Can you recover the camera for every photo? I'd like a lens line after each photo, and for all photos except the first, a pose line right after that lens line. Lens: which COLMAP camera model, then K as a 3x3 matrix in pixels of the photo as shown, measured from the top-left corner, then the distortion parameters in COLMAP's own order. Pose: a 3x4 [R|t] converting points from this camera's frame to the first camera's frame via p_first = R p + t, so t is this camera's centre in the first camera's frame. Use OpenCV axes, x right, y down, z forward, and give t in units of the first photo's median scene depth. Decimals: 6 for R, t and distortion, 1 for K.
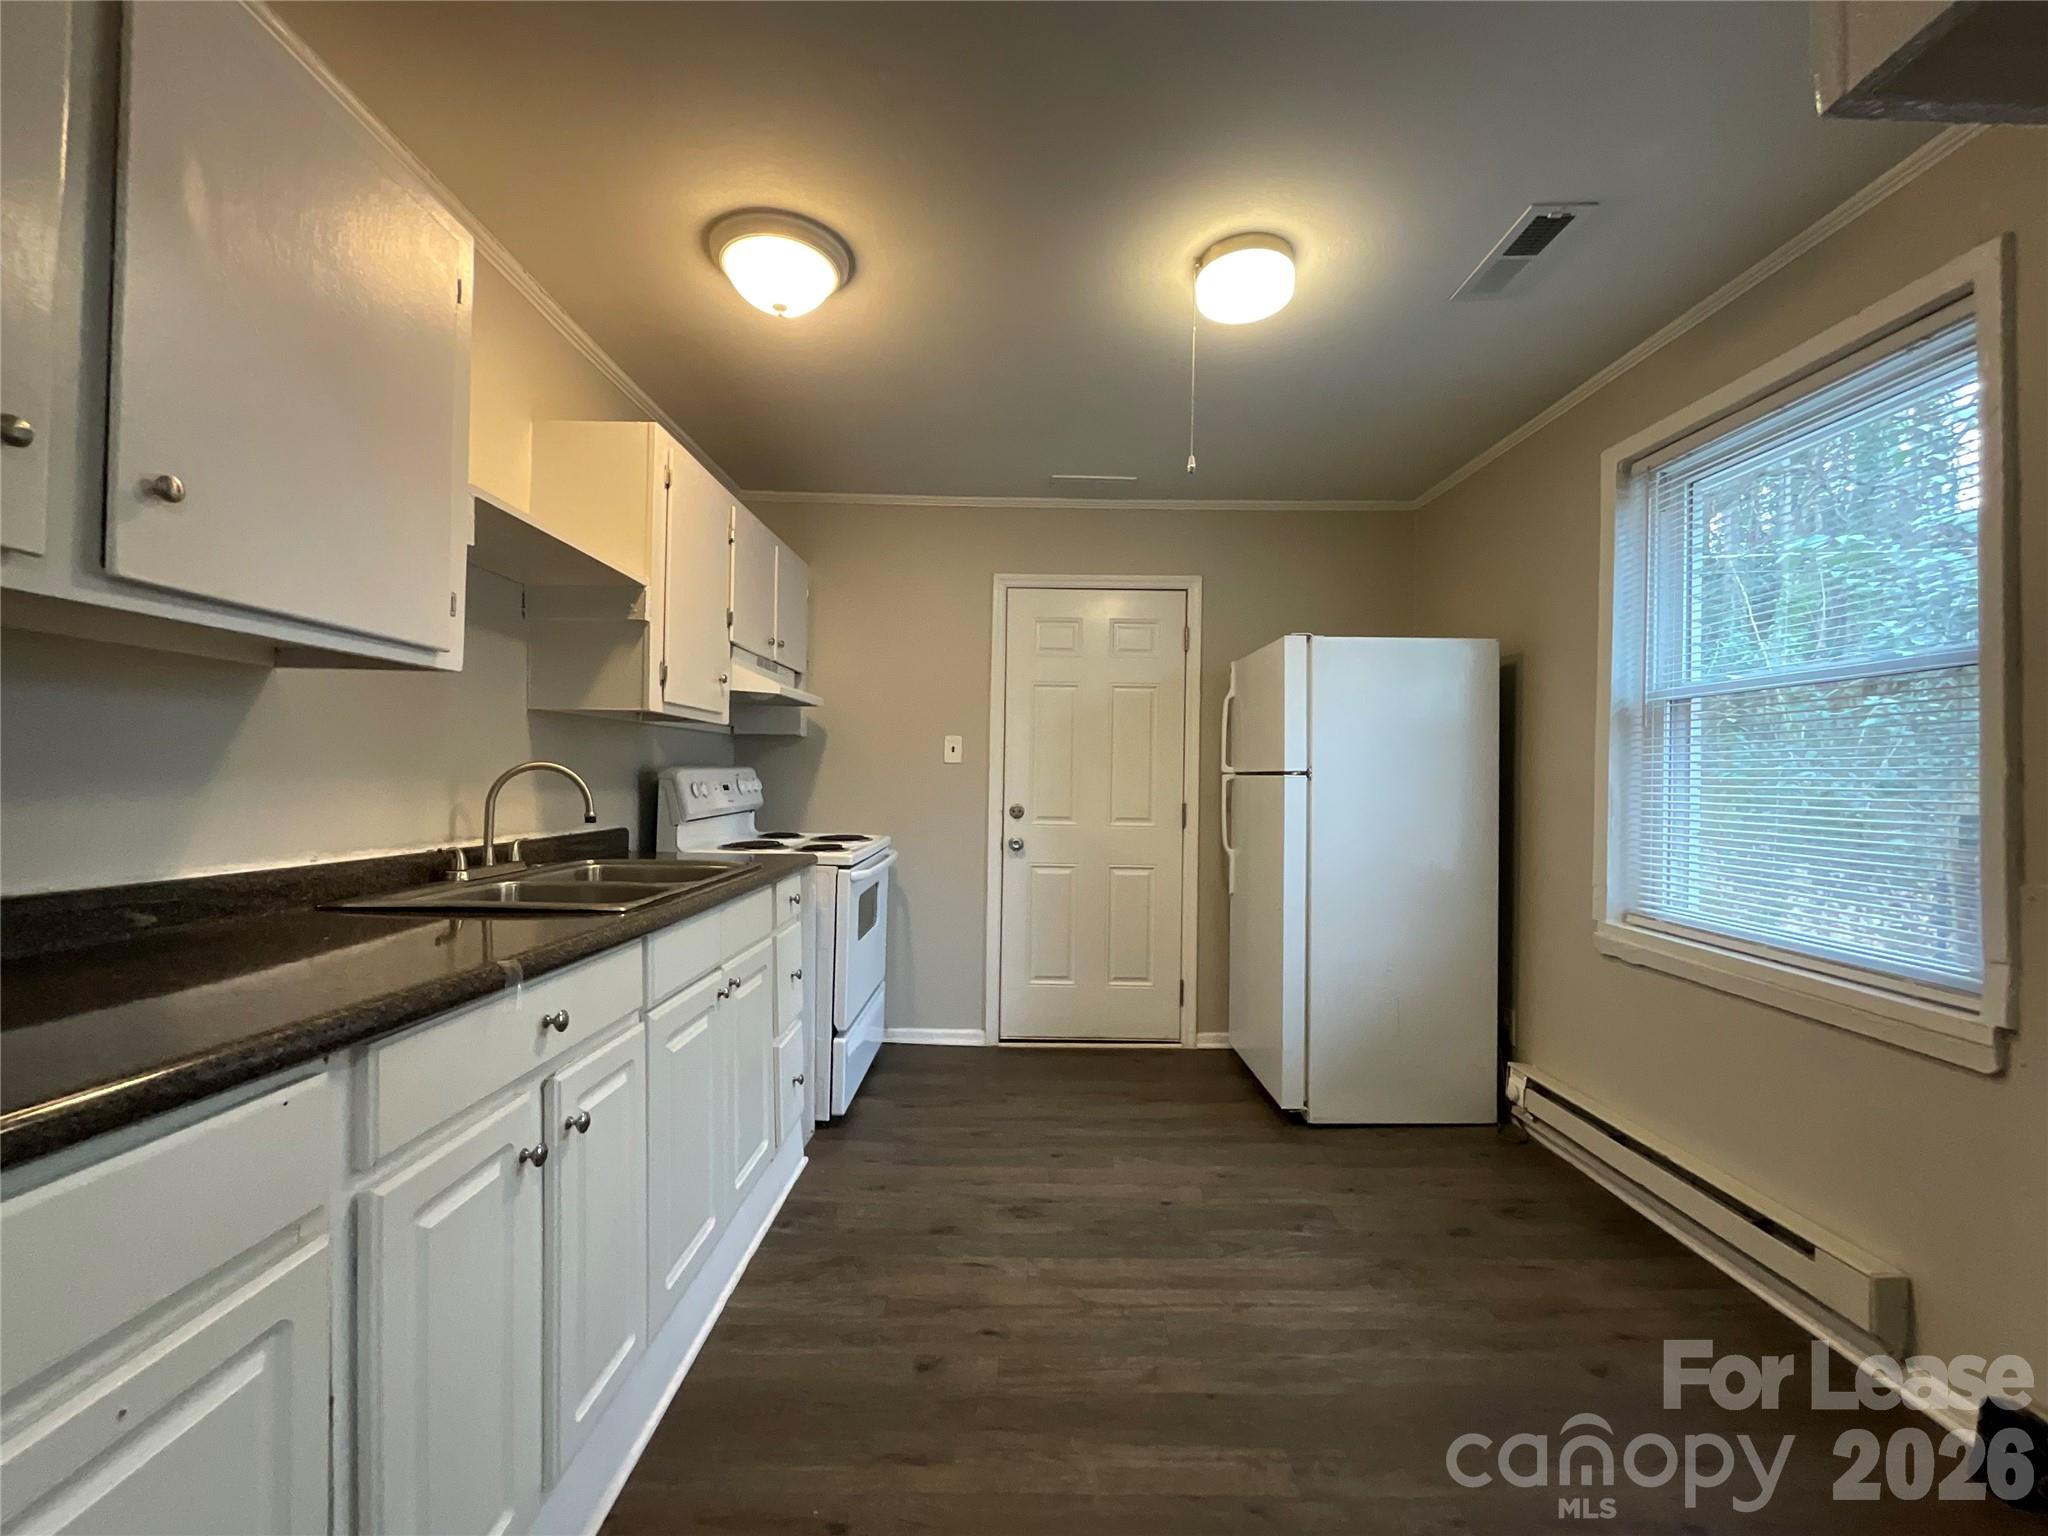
lens RADIAL K [[817.6, 0, 1027.1], [0, 817.6, 774.5], [0, 0, 1]] dist [0.001021, -0.000056]
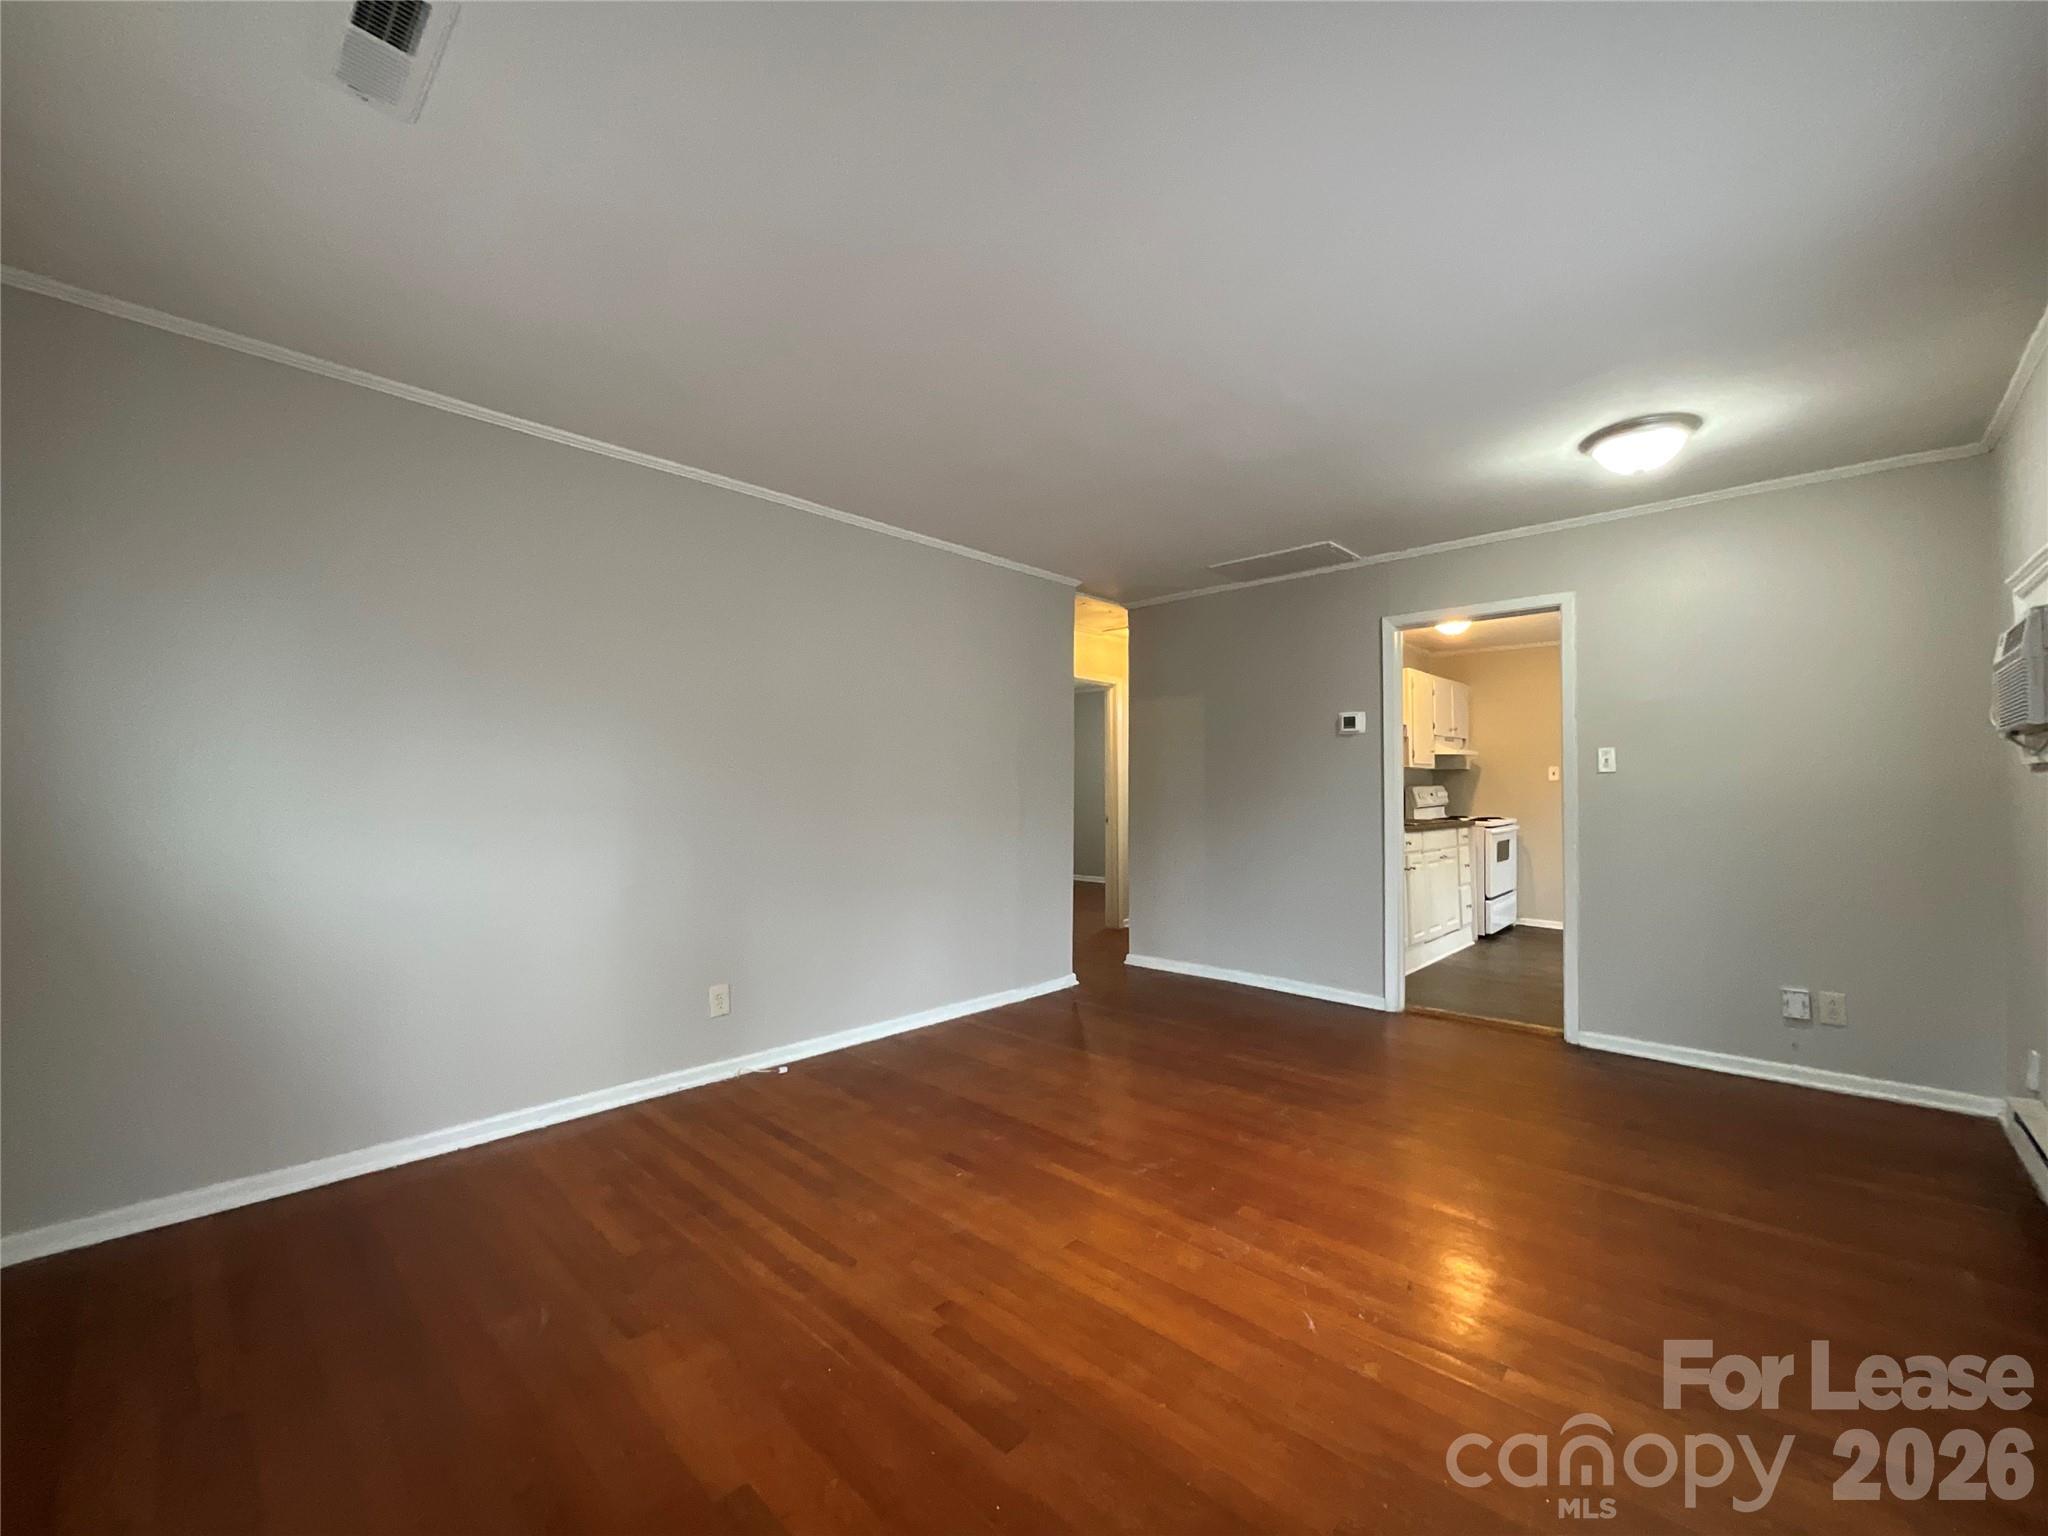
lens RADIAL K [[817.6, 0, 1030.0], [0, 817.6, 780.5], [0, 0, 1]] dist [0.001021, -0.000056]
pose [[0.723233, -0.032116, -0.689857, 0.394980], [0.015274, 0.999418, -0.030515, 0.029167], [0.690435, 0.011533, 0.723302, -1.416735]]
